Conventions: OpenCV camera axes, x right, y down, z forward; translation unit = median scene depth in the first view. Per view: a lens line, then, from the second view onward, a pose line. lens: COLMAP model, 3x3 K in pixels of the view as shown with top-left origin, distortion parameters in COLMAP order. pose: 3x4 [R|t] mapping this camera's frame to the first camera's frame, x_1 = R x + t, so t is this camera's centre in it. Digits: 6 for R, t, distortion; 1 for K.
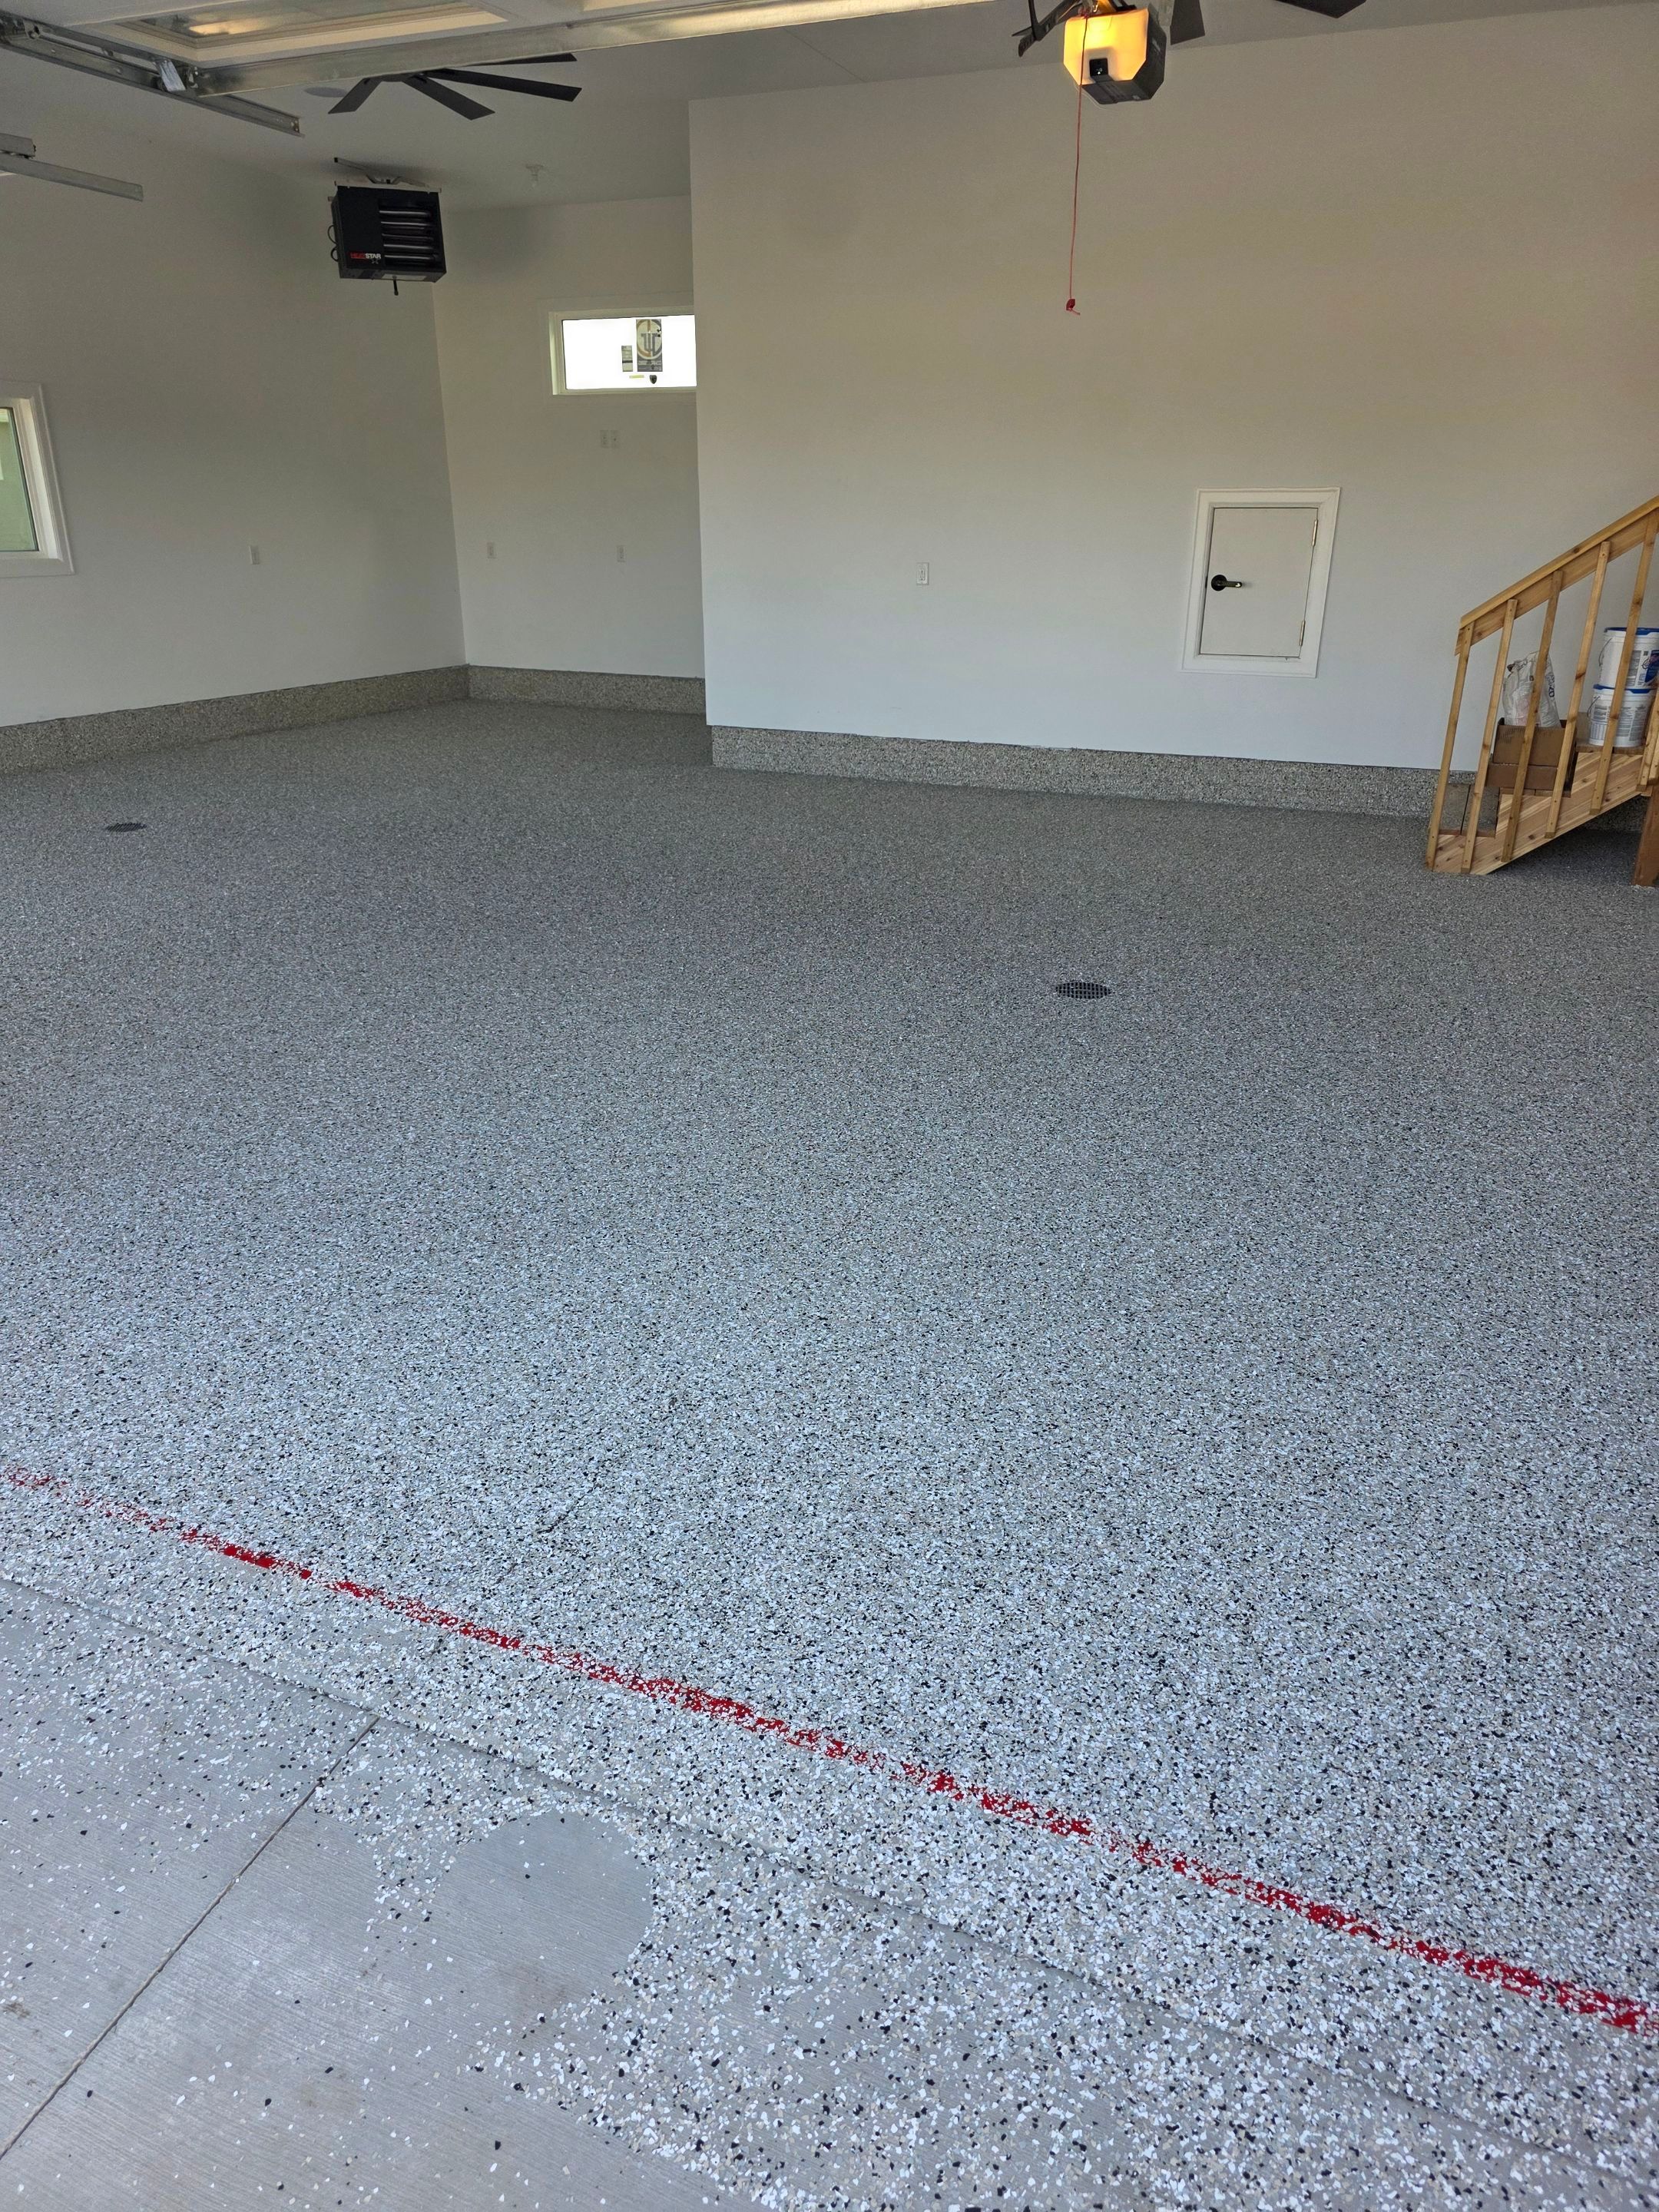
lens RADIAL K [[1472.6, 0, 813.2], [0, 1472.6, 1124.1], [0, 0, 1]] dist [0.061950, -0.063621]
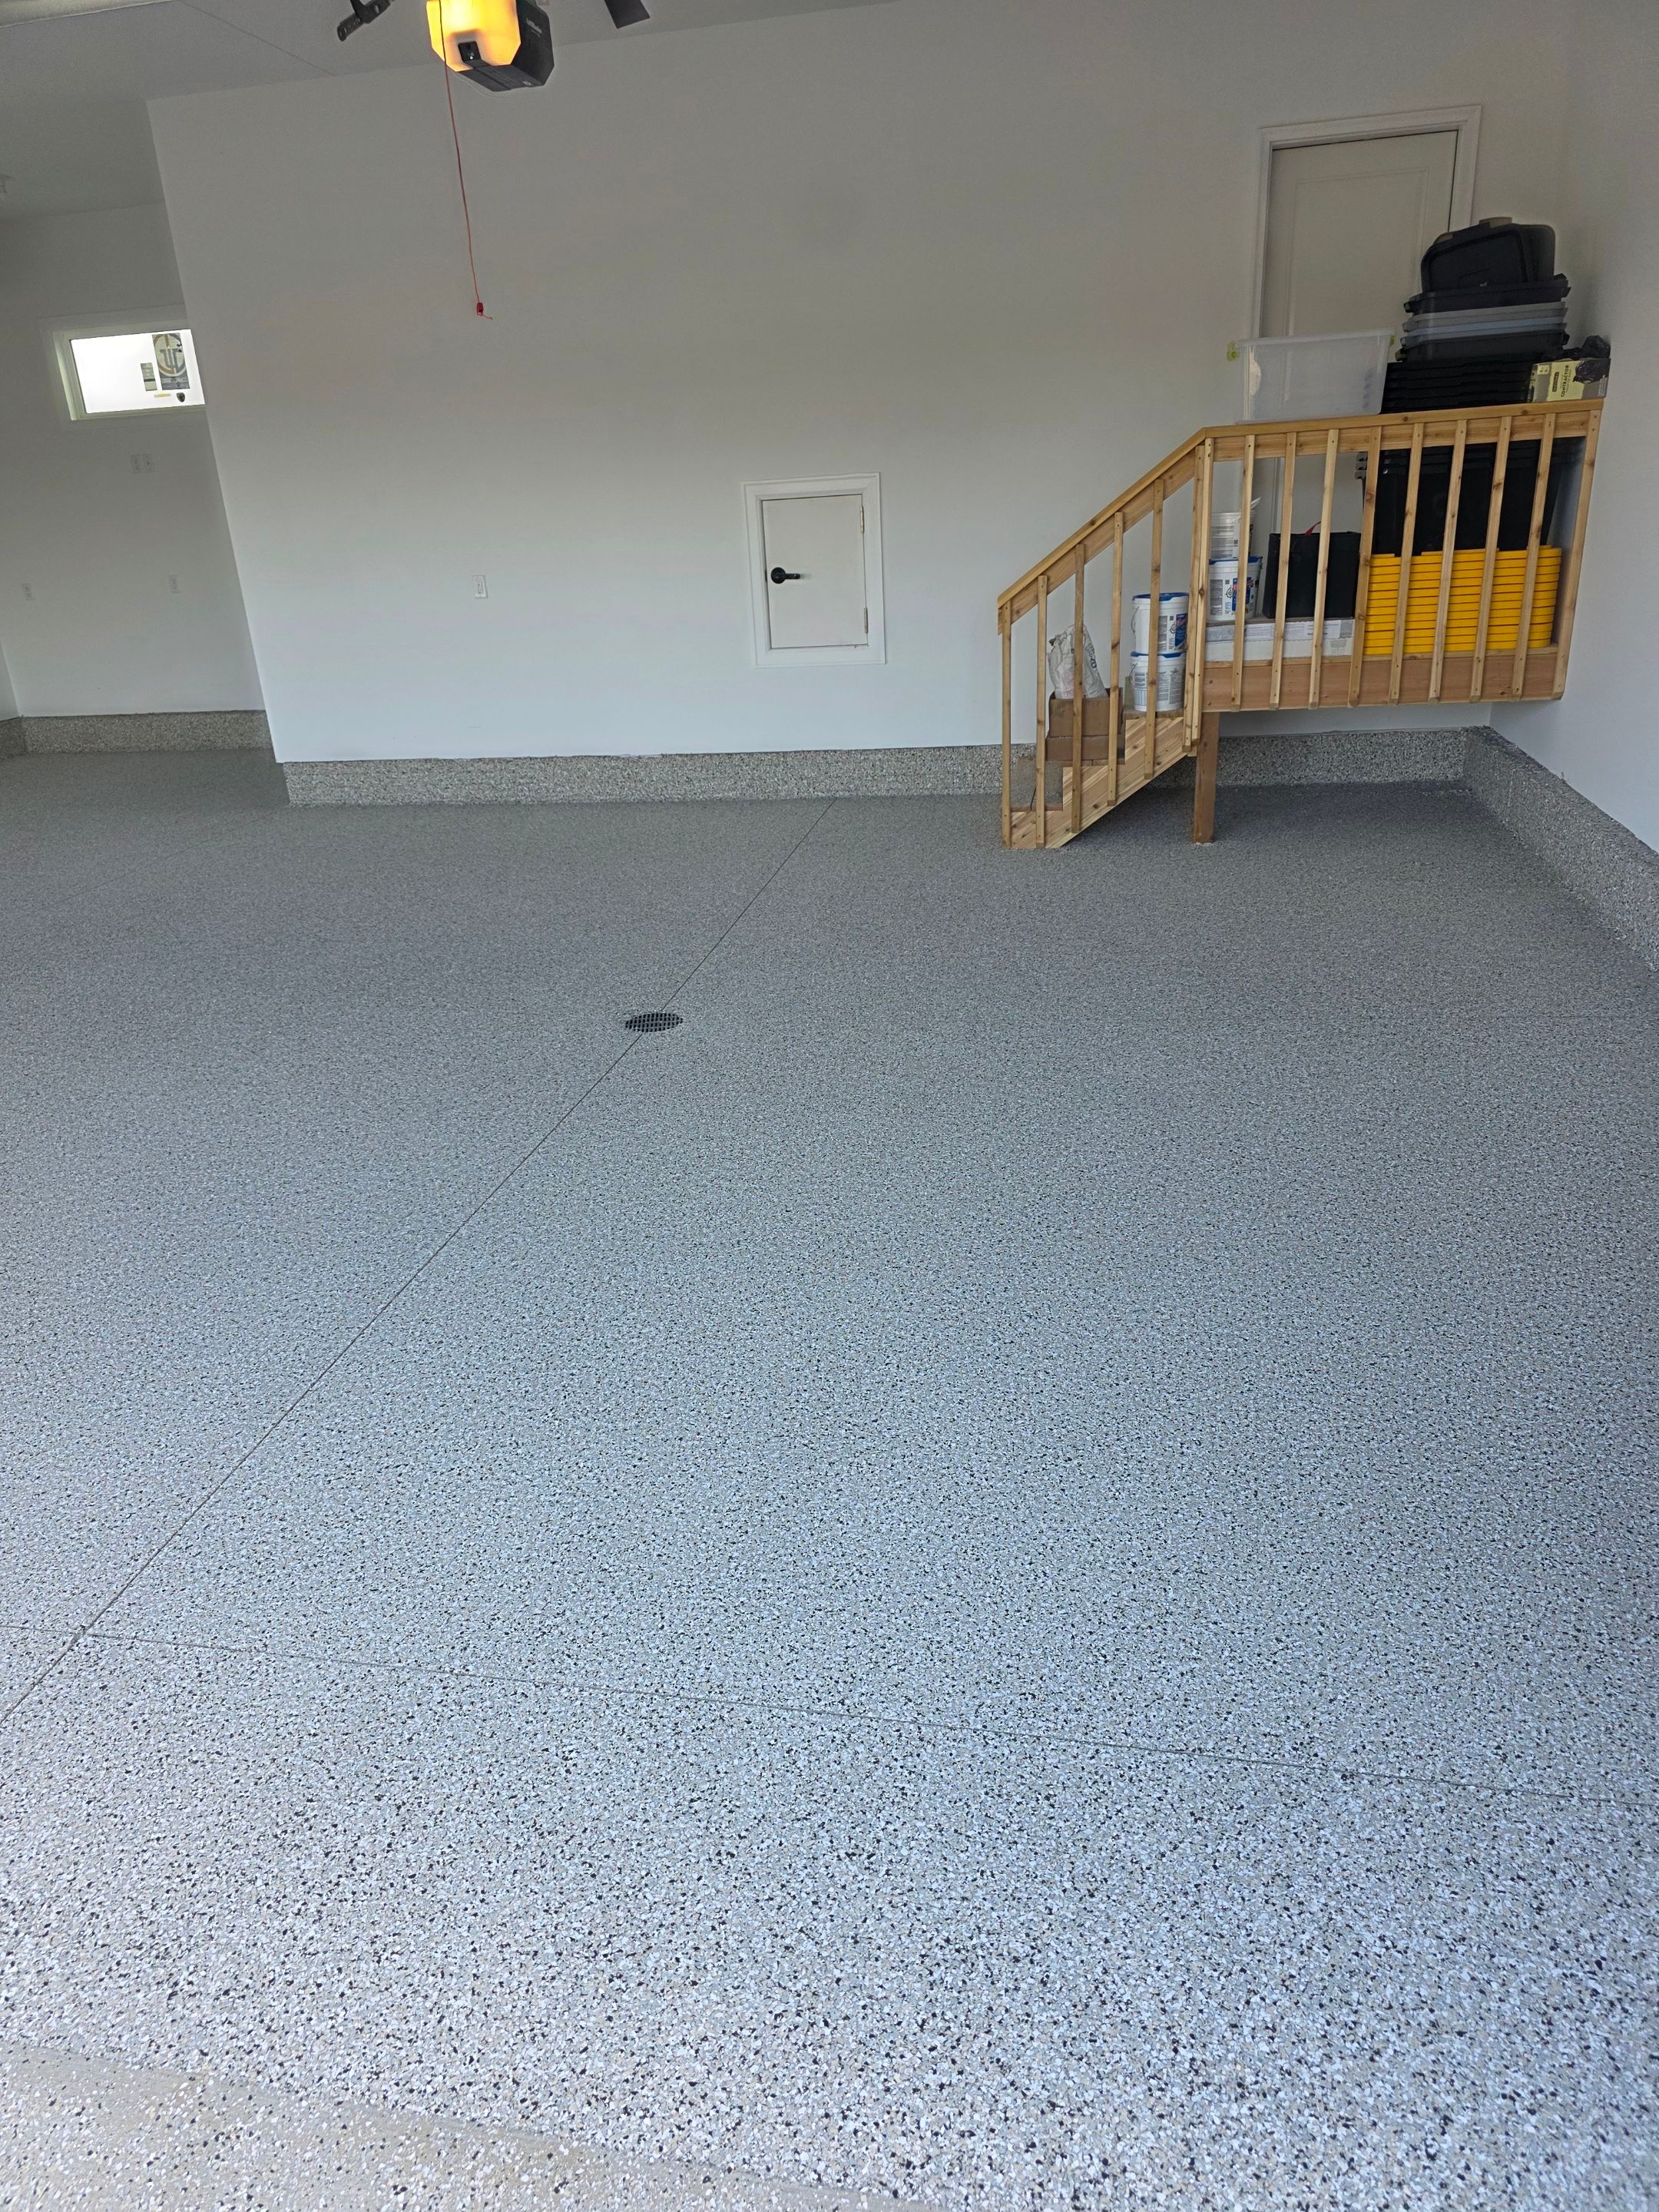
lens RADIAL K [[1478.3, 0, 786.8], [0, 1478.3, 1104.8], [0, 0, 1]] dist [0.066523, -0.077269]
pose [[0.977488, -0.134235, 0.162783, 0.092608], [0.135561, 0.990765, 0.002987, -0.025101], [-0.161680, 0.019147, 0.986657, 0.043965]]
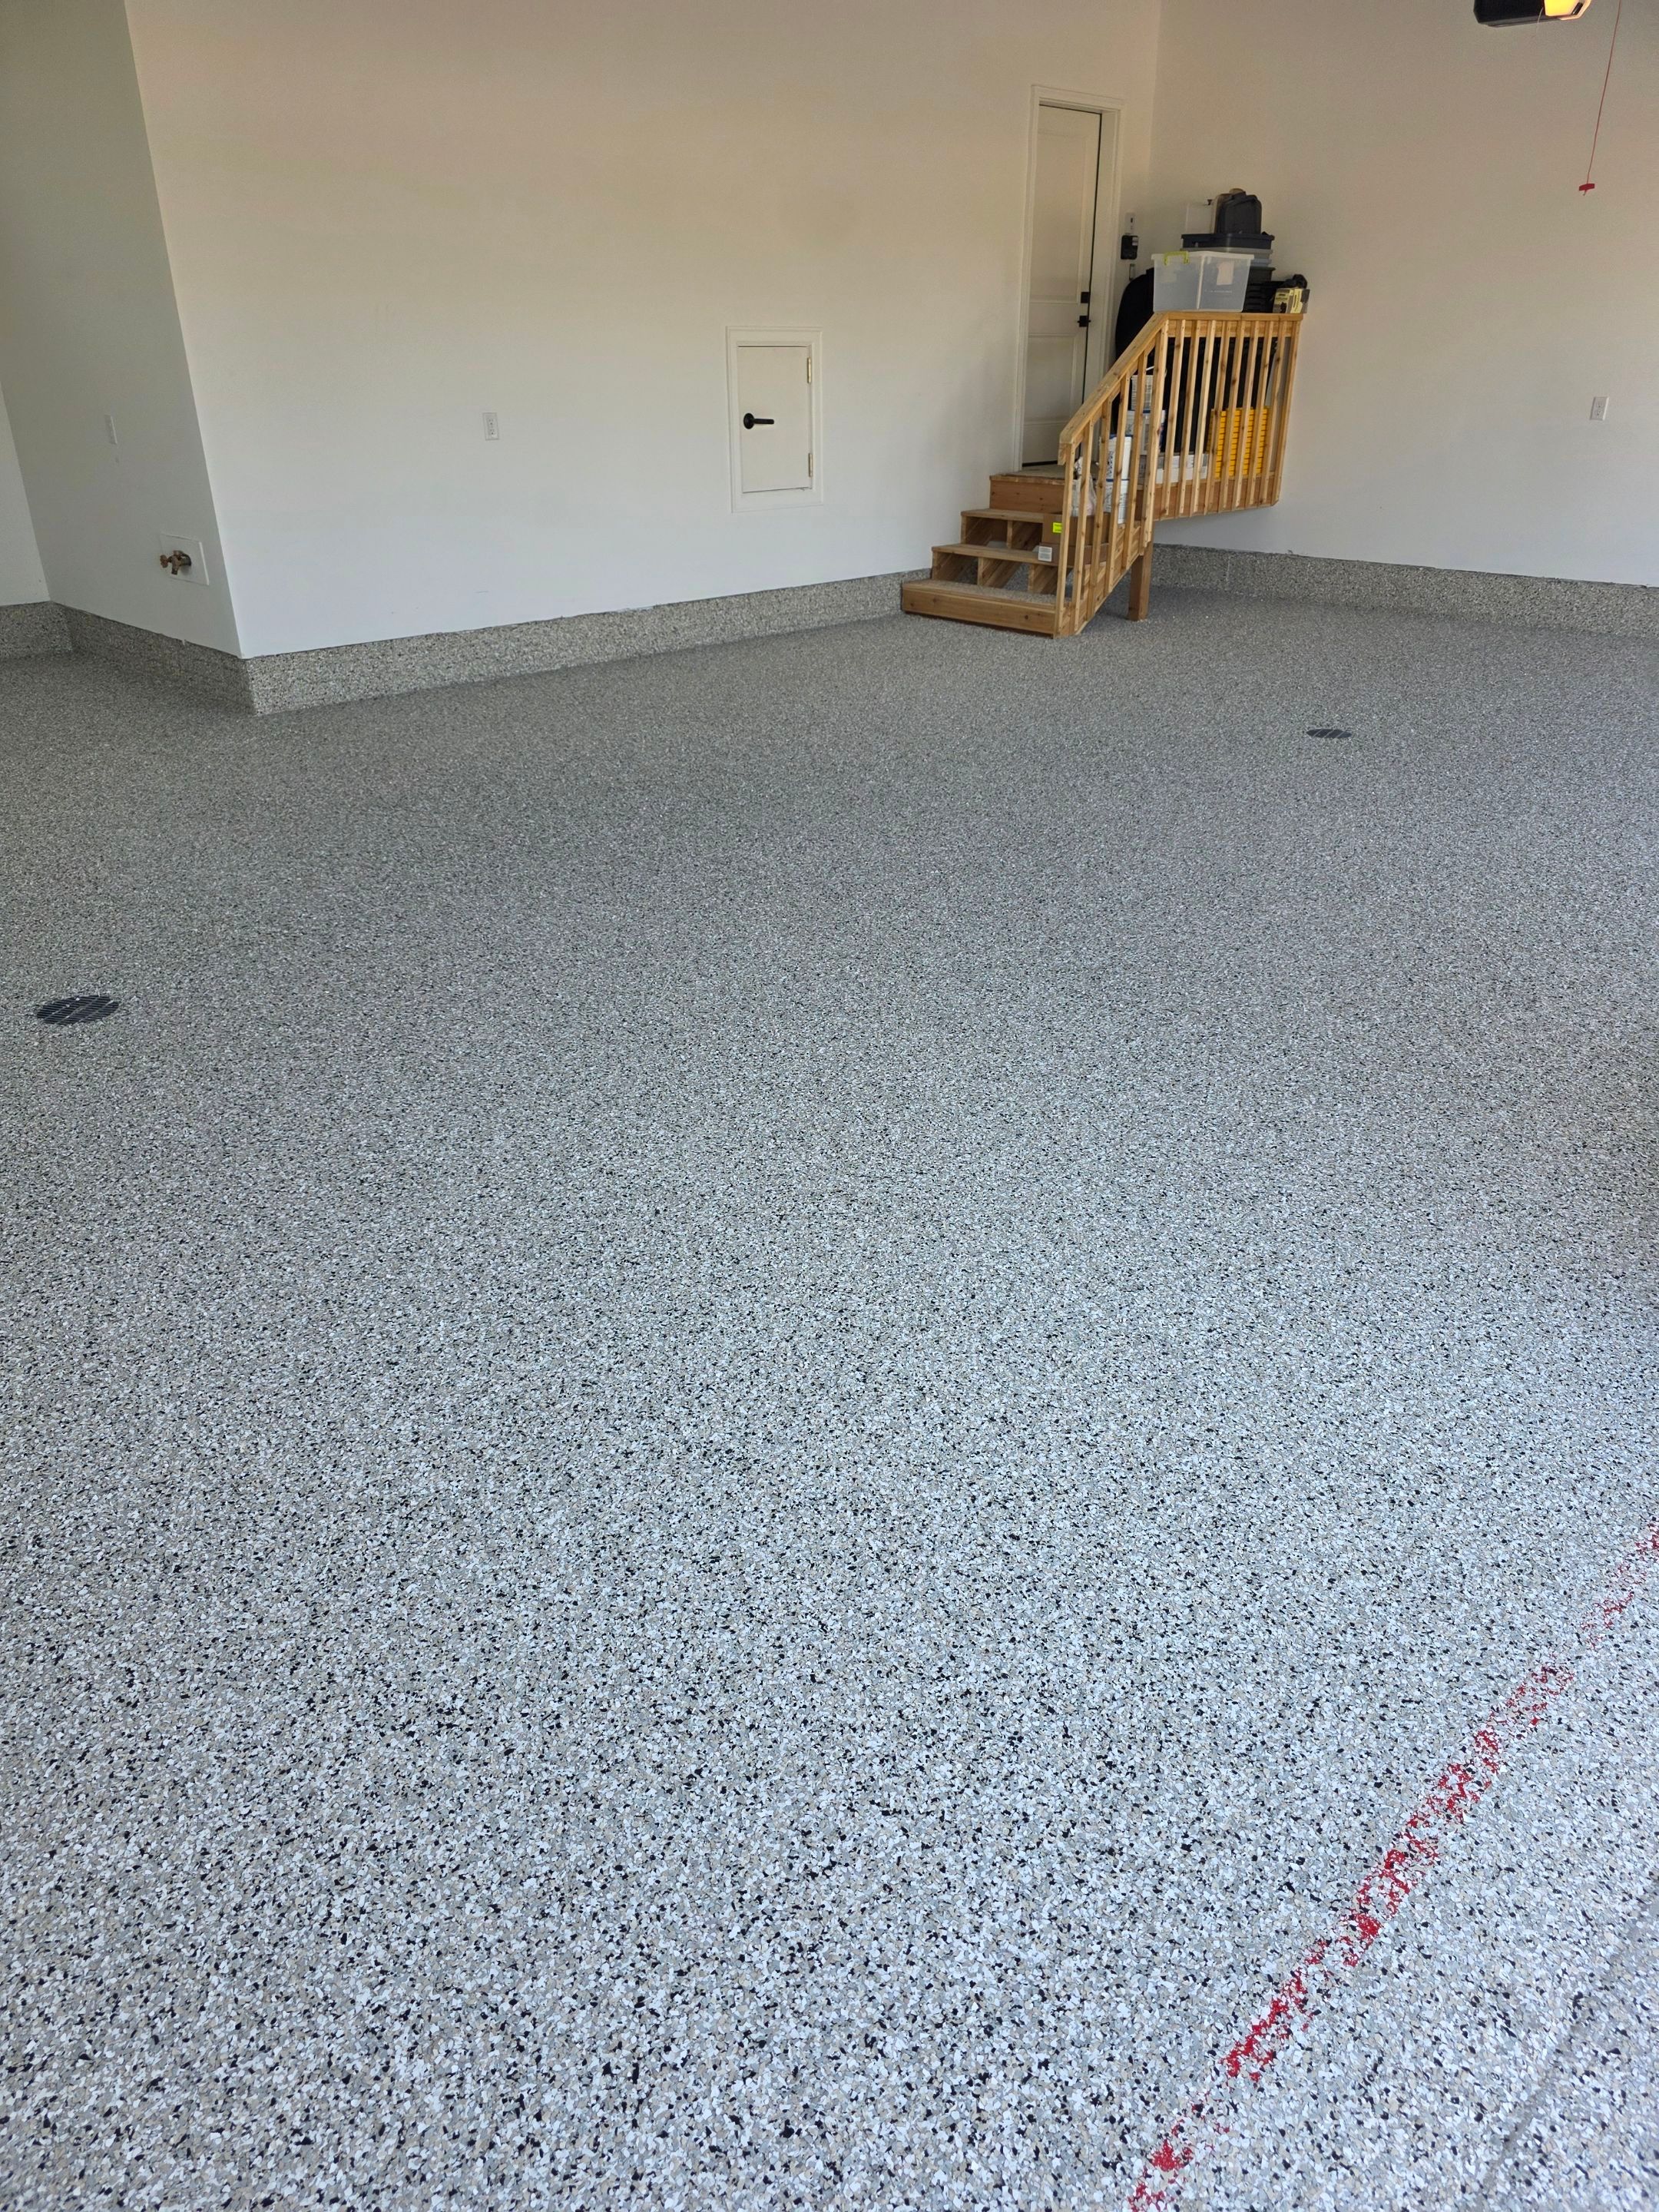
lens RADIAL K [[1493.4, 0, 831.1], [0, 1493.4, 1097.0], [0, 0, 1]] dist [0.055686, -0.060244]
pose [[0.379551, -0.415035, 0.826853, -1.009270], [0.357259, 0.890157, 0.282818, -0.288842], [-0.853409, 0.188057, 0.486135, 0.691763]]
